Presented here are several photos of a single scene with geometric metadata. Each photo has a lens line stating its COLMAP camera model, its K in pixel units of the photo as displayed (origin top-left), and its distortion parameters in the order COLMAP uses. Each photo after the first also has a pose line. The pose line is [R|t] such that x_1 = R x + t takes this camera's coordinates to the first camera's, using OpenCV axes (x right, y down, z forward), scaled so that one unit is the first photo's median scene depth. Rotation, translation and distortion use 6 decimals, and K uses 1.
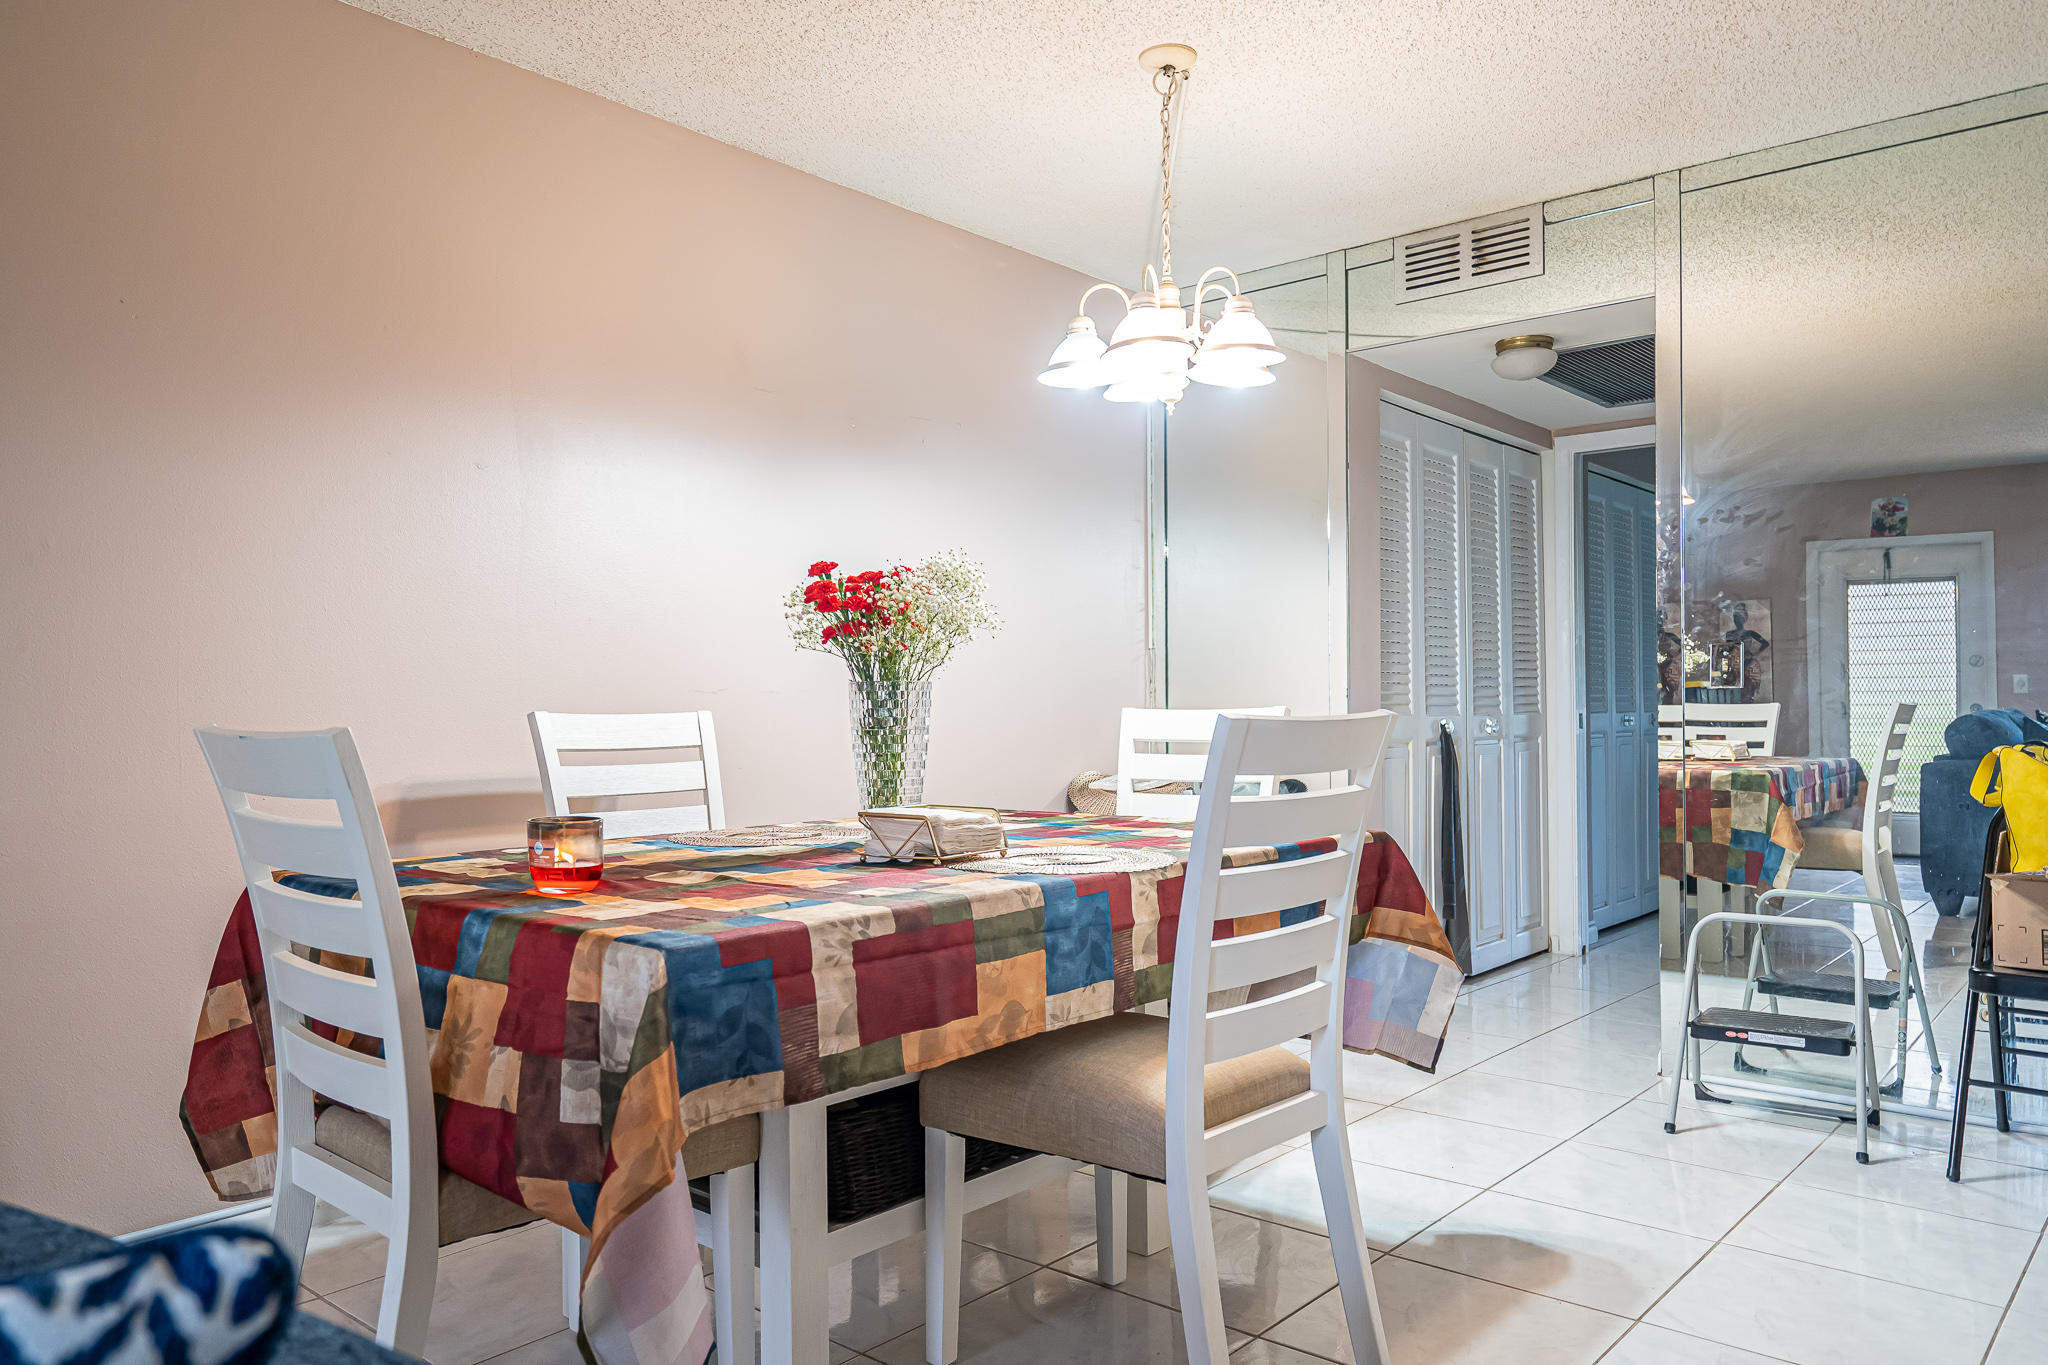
lens RADIAL K [[1425.8, 0, 1024.3], [0, 1425.8, 692.0], [0, 0, 1]] dist [0.011987, 0.002655]
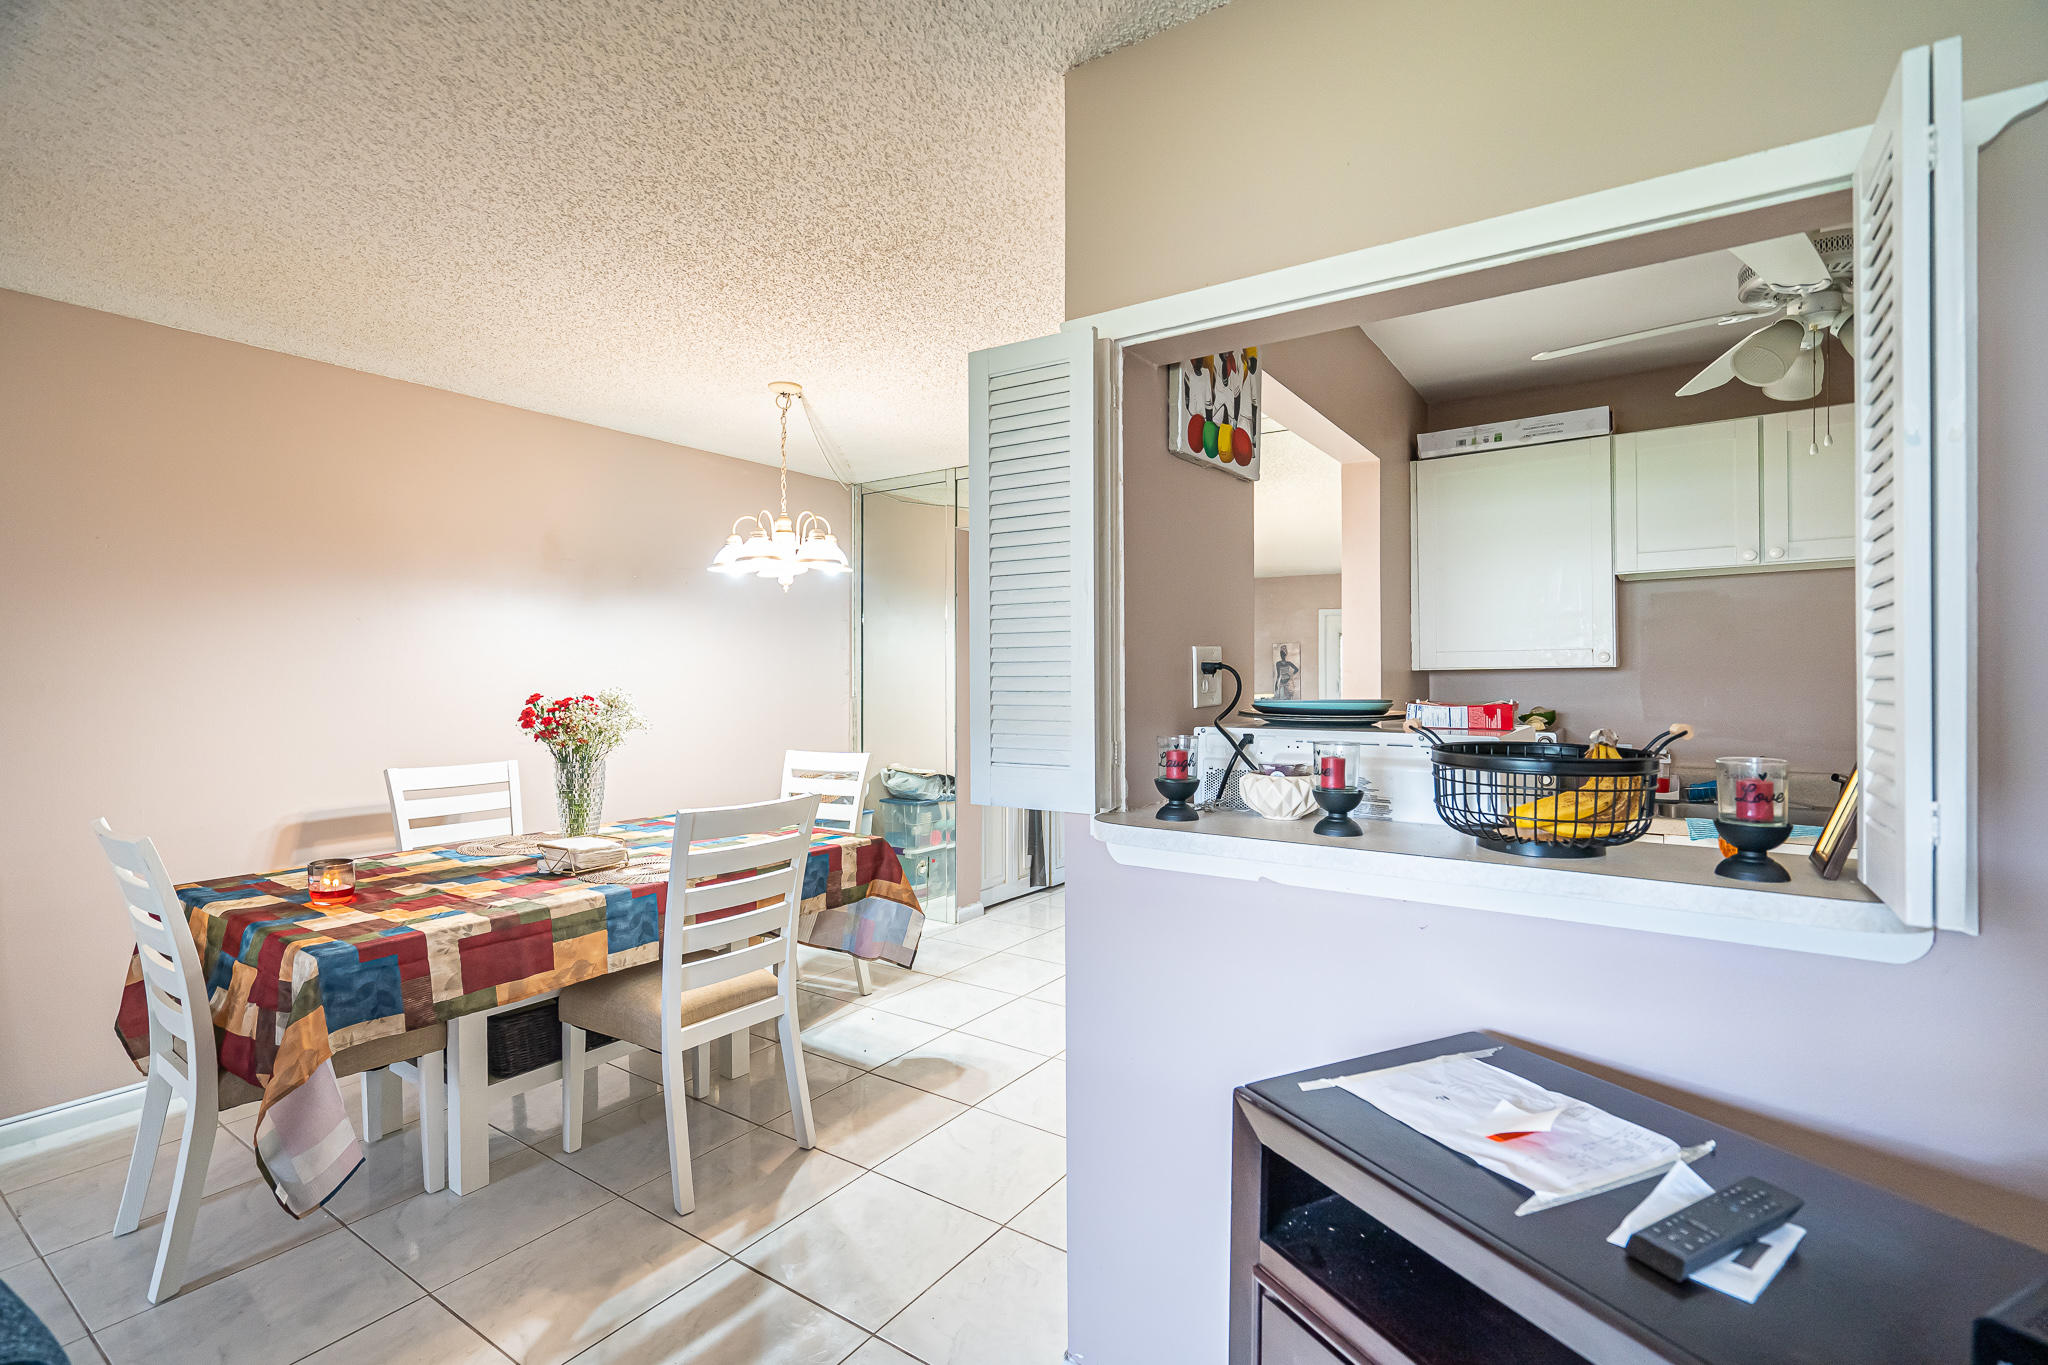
lens RADIAL K [[933.4, 0, 1034.5], [0, 933.4, 674.9], [0, 0, 1]] dist [-0.002236, -0.000236]
pose [[0.993622, 0.003638, 0.112700, 0.420499], [-0.004681, 0.999949, 0.008984, -0.159775], [-0.112661, -0.009455, 0.993588, -0.254435]]
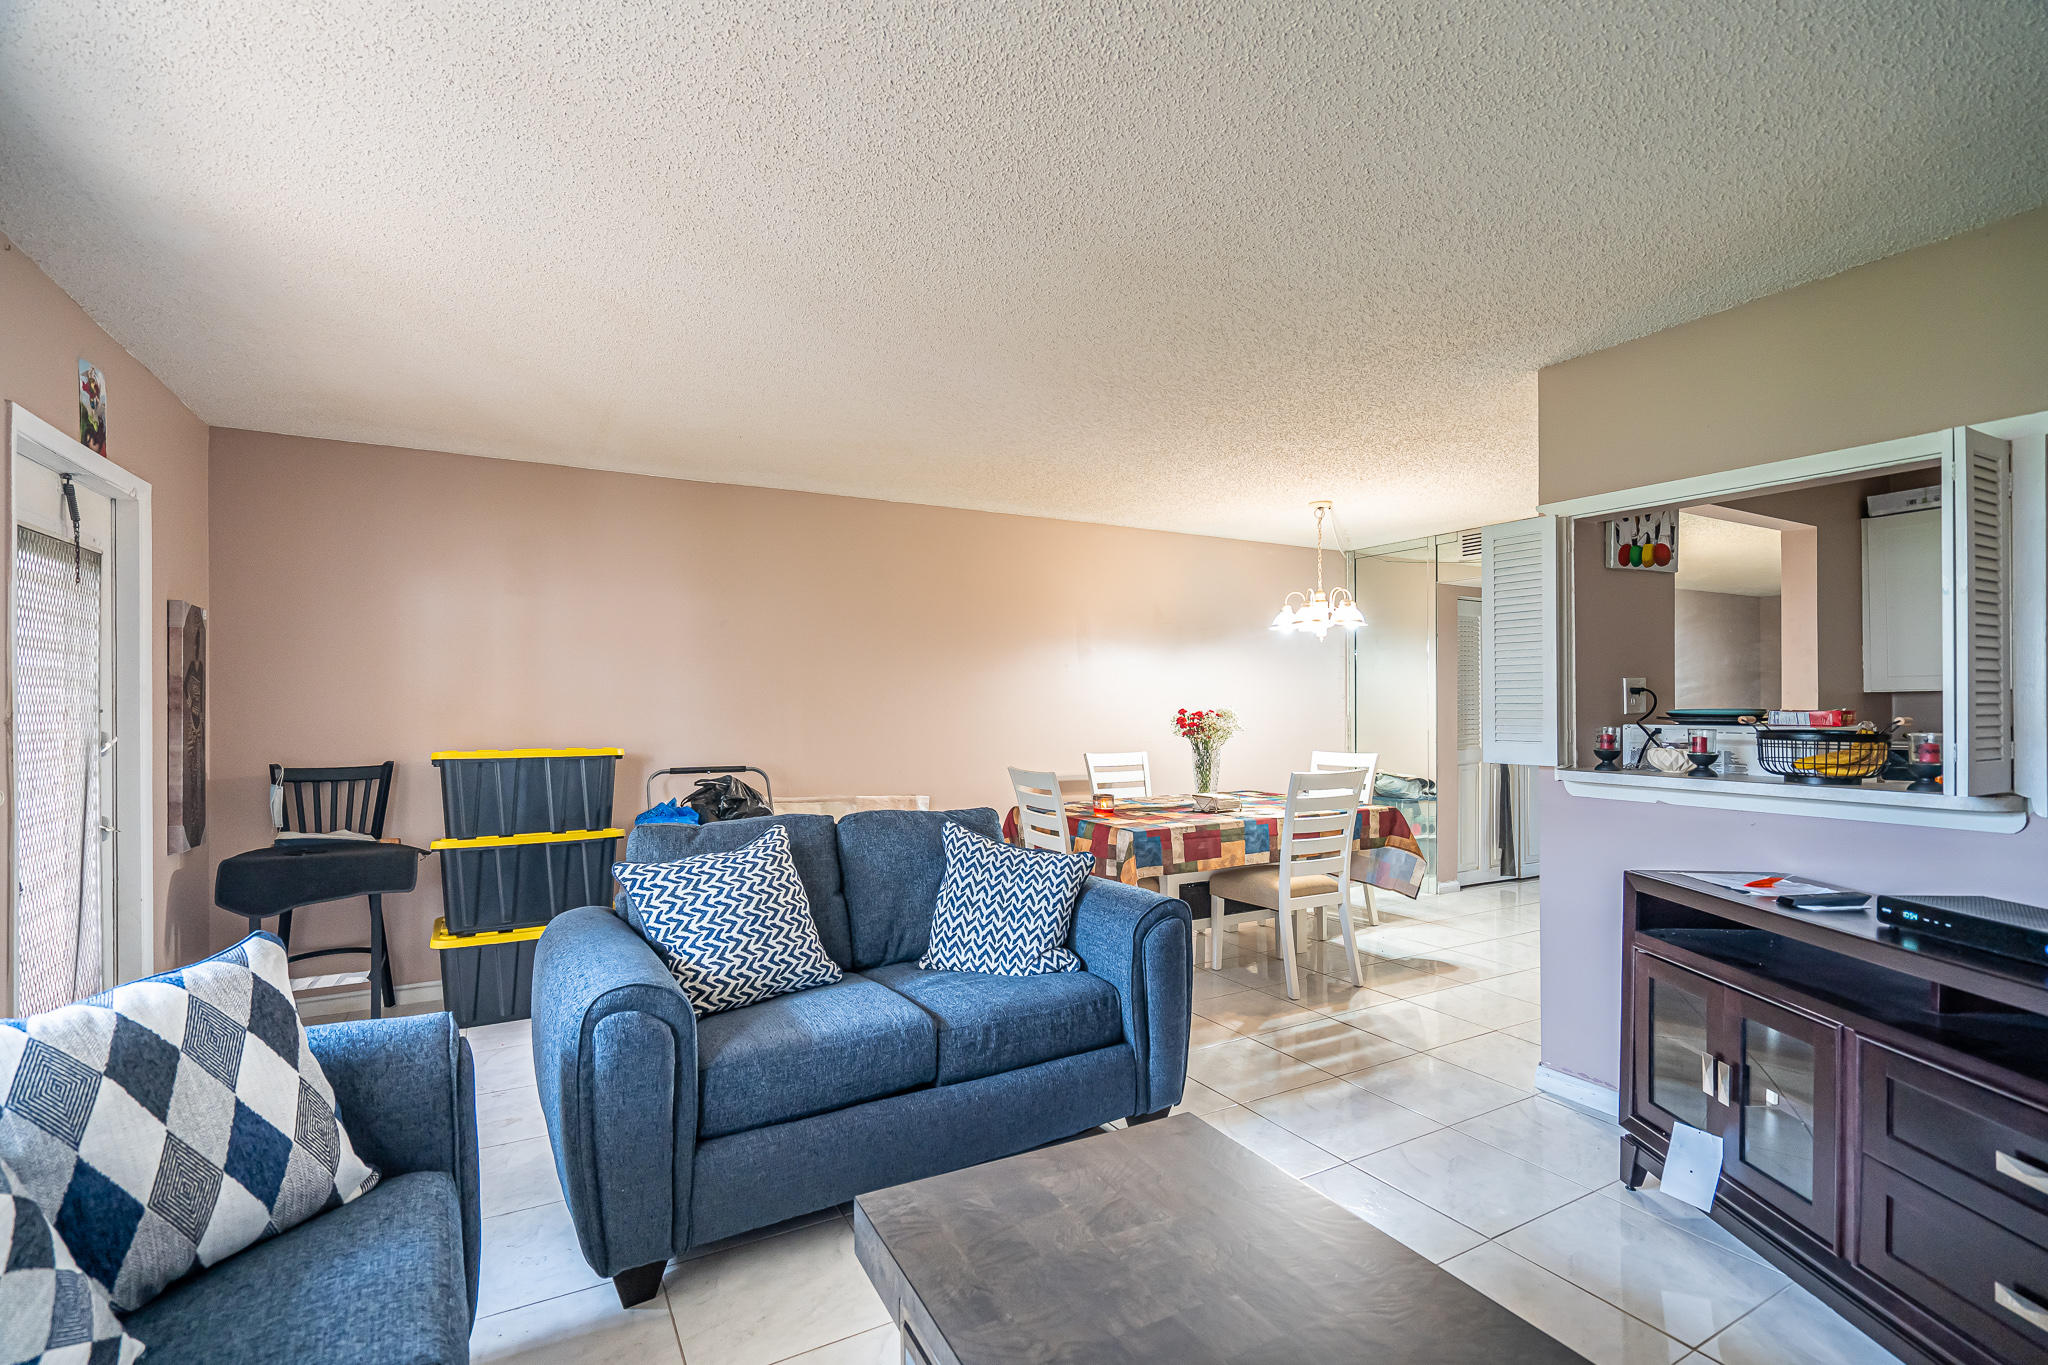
lens RADIAL K [[933.4, 0, 1029.0], [0, 933.4, 700.2], [0, 0, 1]] dist [-0.002236, -0.000236]
pose [[0.940799, 0.002166, -0.338959, 0.269987], [0.000424, 0.999971, 0.007568, -0.155519], [0.338966, -0.007264, 0.940771, -1.168614]]
